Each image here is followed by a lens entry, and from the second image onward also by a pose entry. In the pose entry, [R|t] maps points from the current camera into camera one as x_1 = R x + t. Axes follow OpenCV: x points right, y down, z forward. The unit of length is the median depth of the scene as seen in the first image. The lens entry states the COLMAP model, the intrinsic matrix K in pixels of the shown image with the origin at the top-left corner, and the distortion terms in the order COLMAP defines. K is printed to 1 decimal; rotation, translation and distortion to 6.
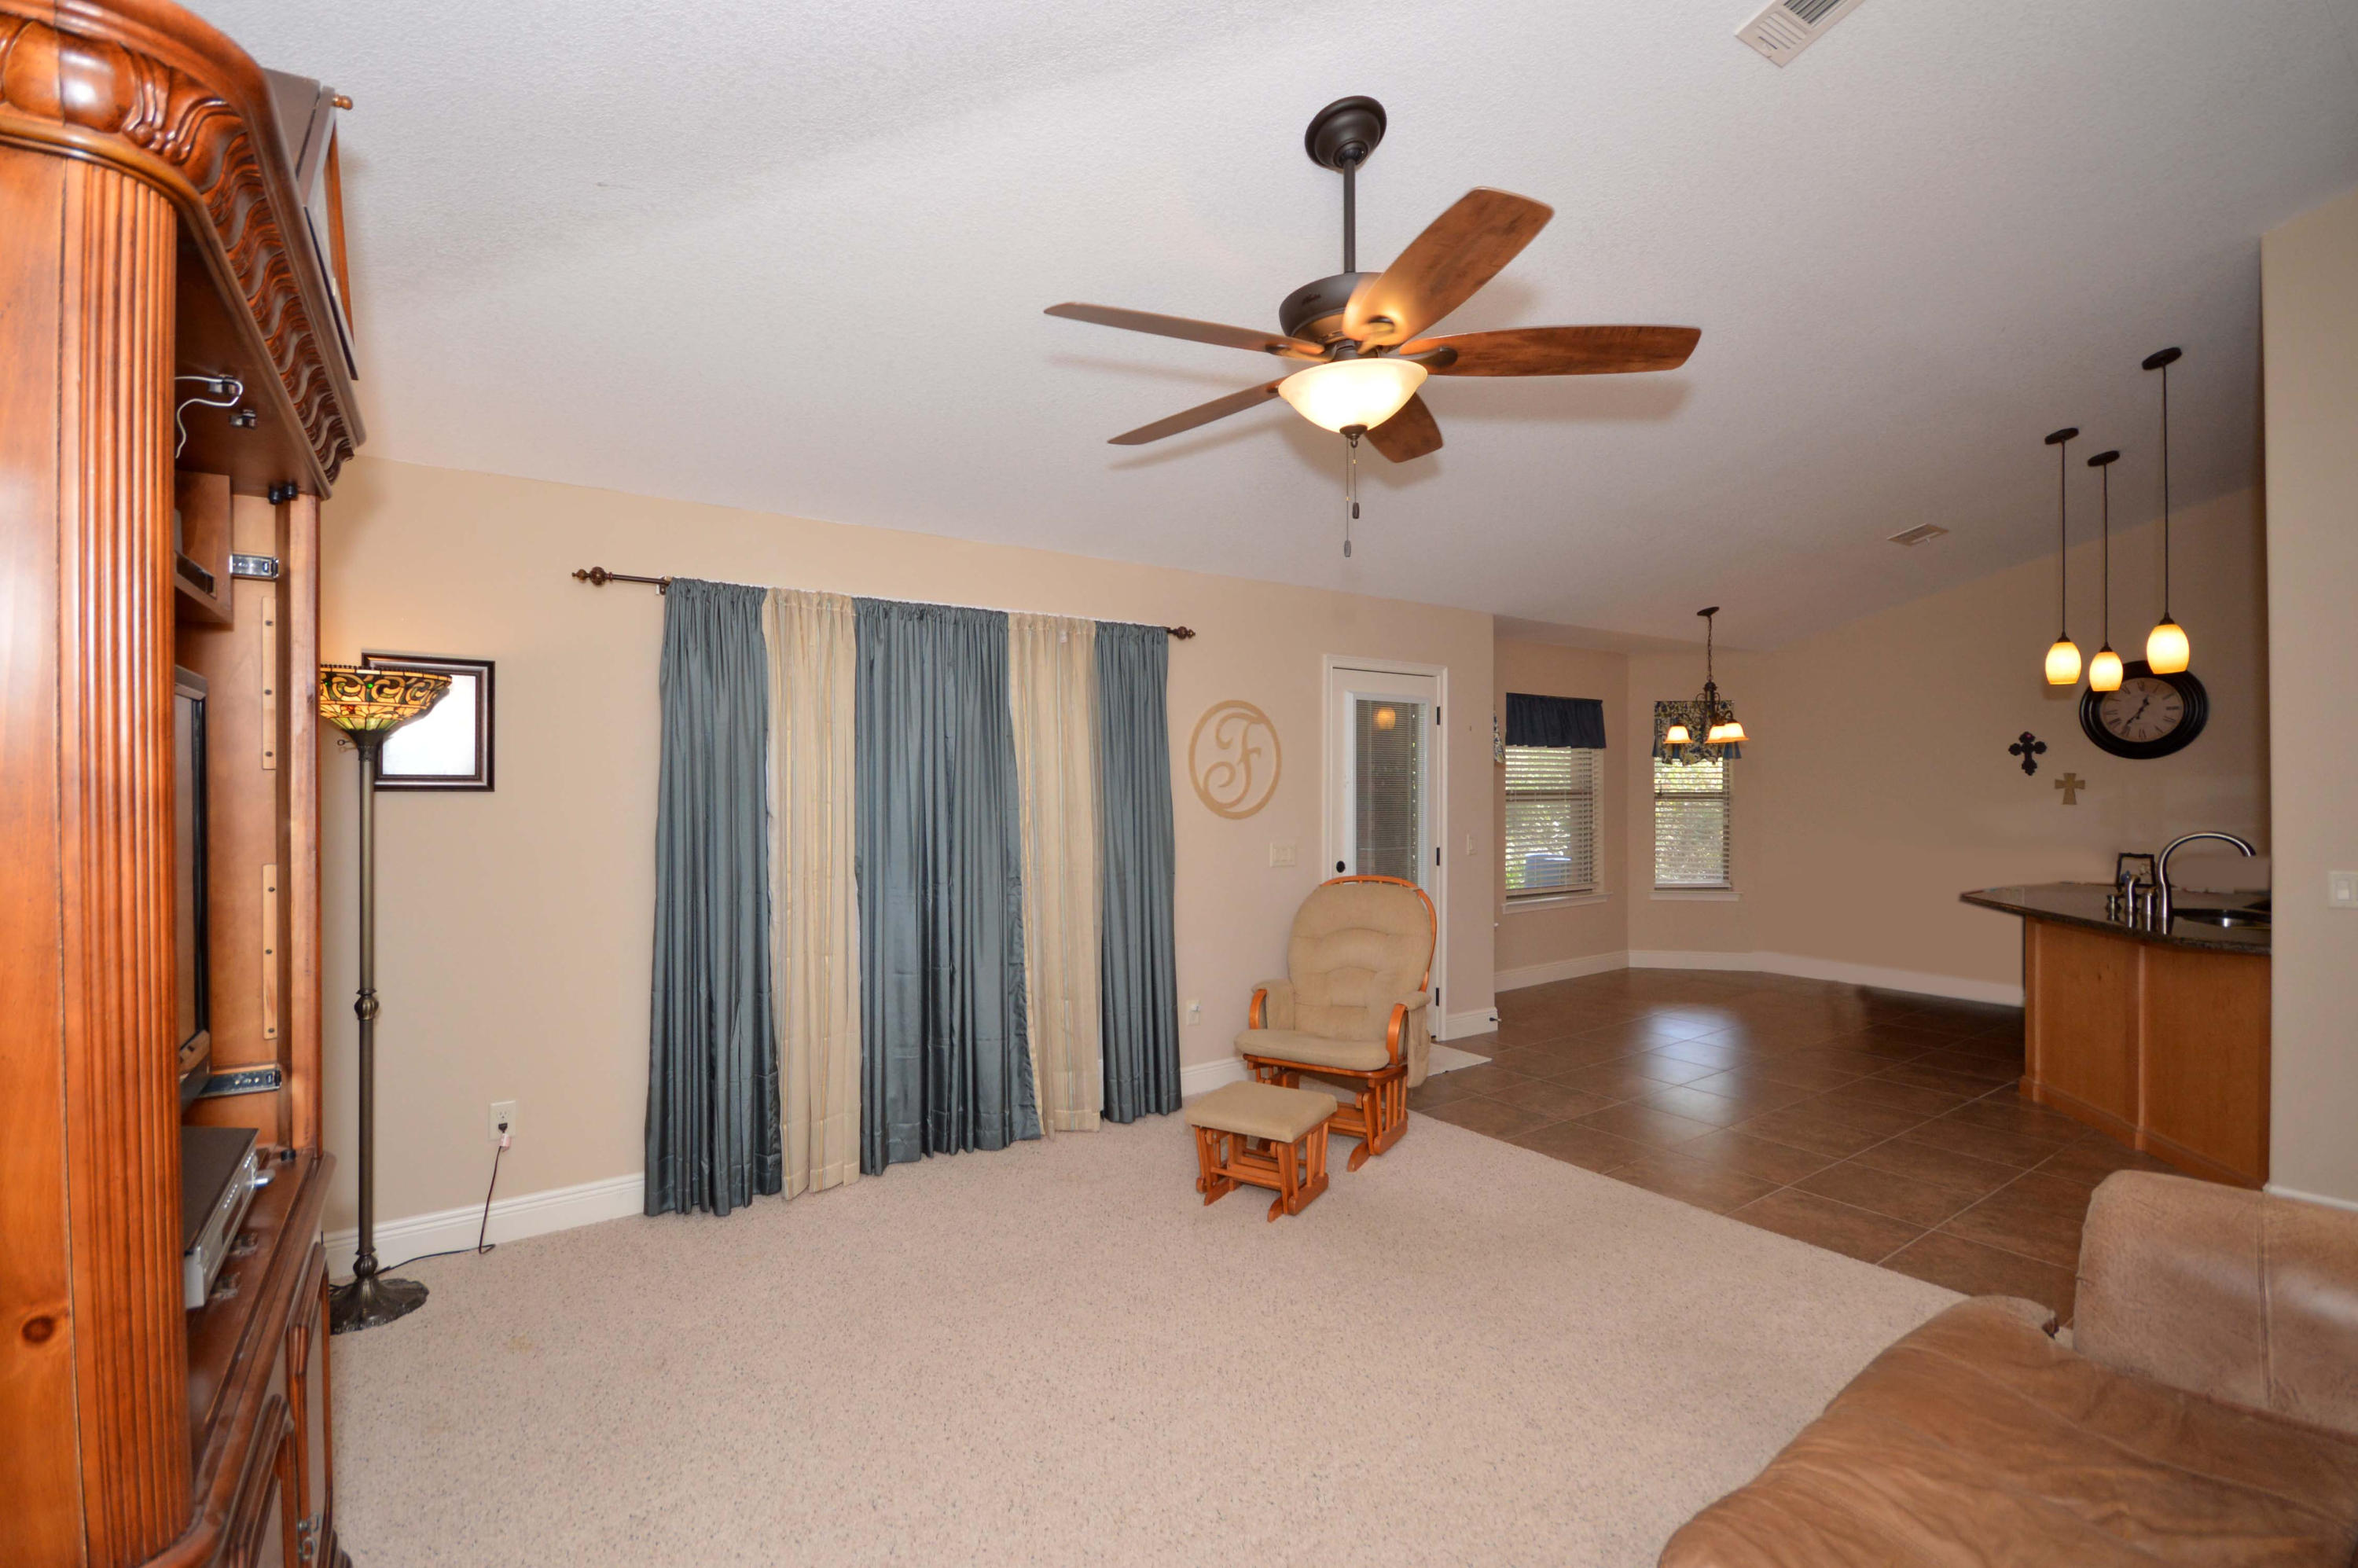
lens RADIAL K [[1067.6, 0, 1191.4], [0, 1067.6, 771.2], [0, 0, 1]] dist [0.002054, 0.000232]
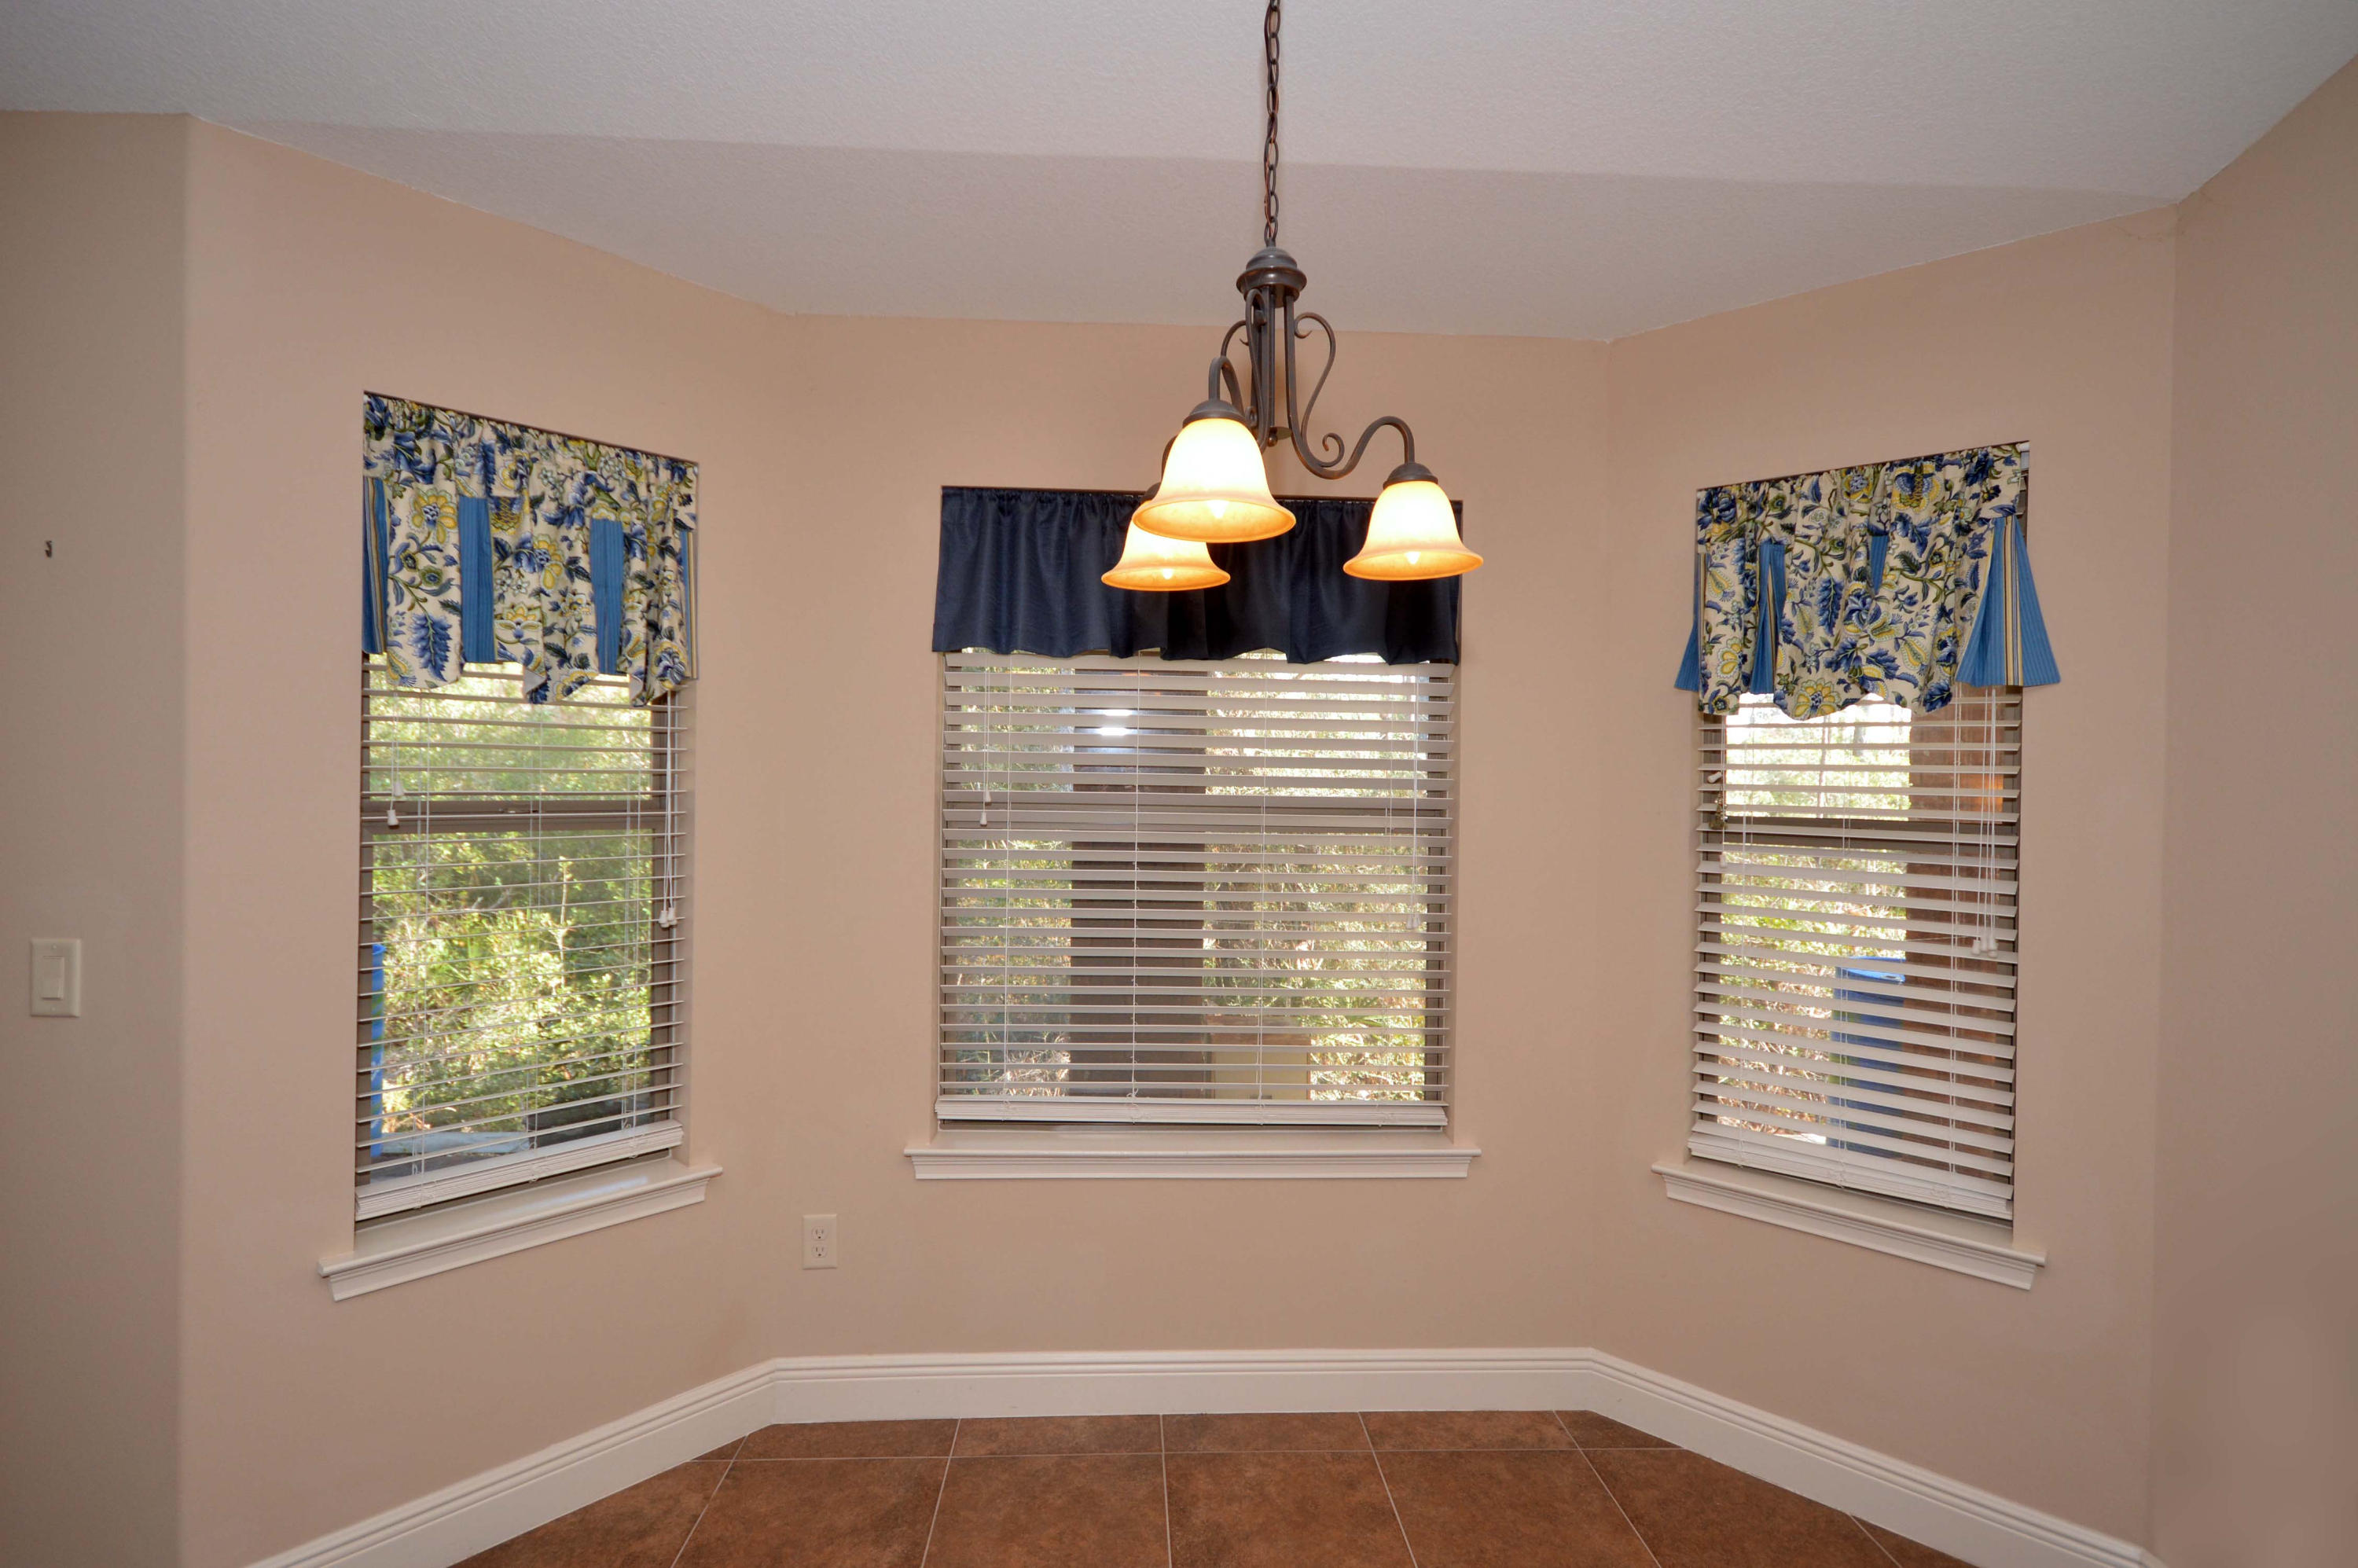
lens RADIAL K [[1210.5, 0, 1179.0], [0, 1210.5, 784.0], [0, 0, 1]] dist [0.059795, 0.000132]
pose [[0.835469, 0.018087, -0.549239, 0.826023], [-0.014048, 0.999835, 0.011557, 0.014516], [0.549358, -0.001940, 0.835585, 1.098558]]
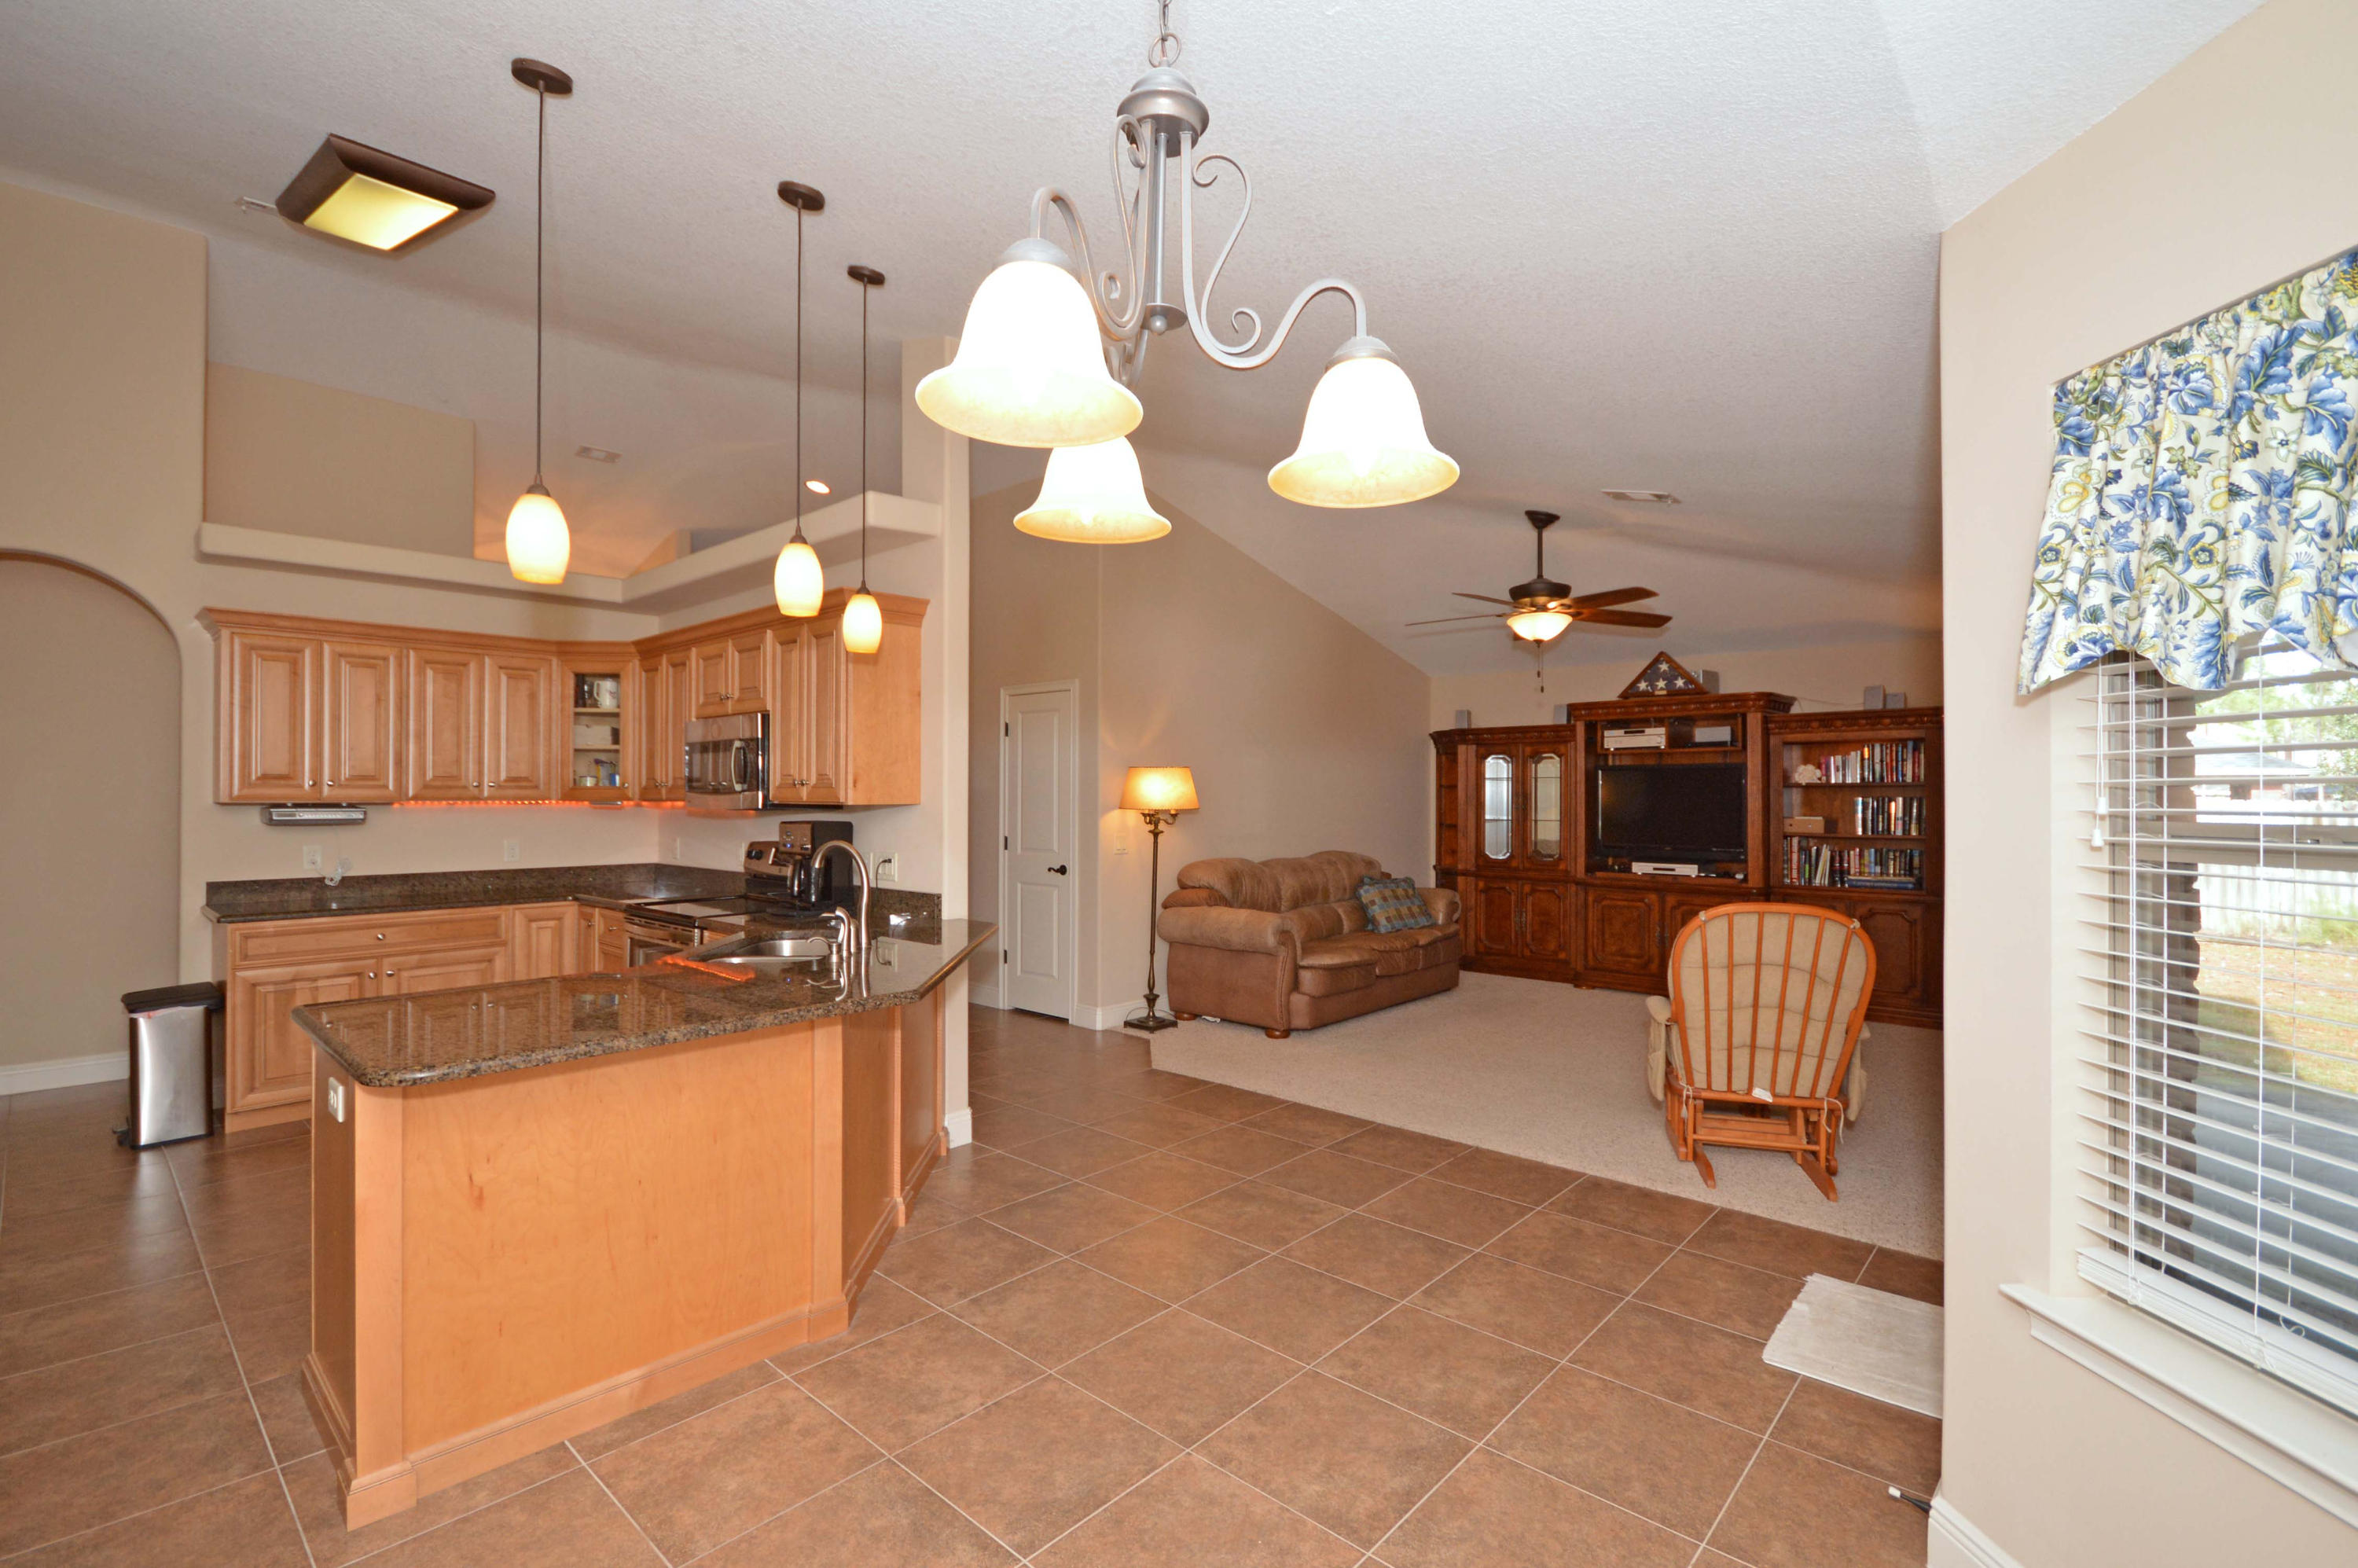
lens RADIAL K [[1028.6, 0, 1183.4], [0, 1028.6, 793.6], [0, 0, 1]] dist [0.001239, -0.000144]
pose [[-0.978450, 0.004454, -0.206434, 0.705124], [0.006995, 0.999908, -0.011582, 0.021749], [0.206364, -0.012776, -0.978392, 1.546228]]
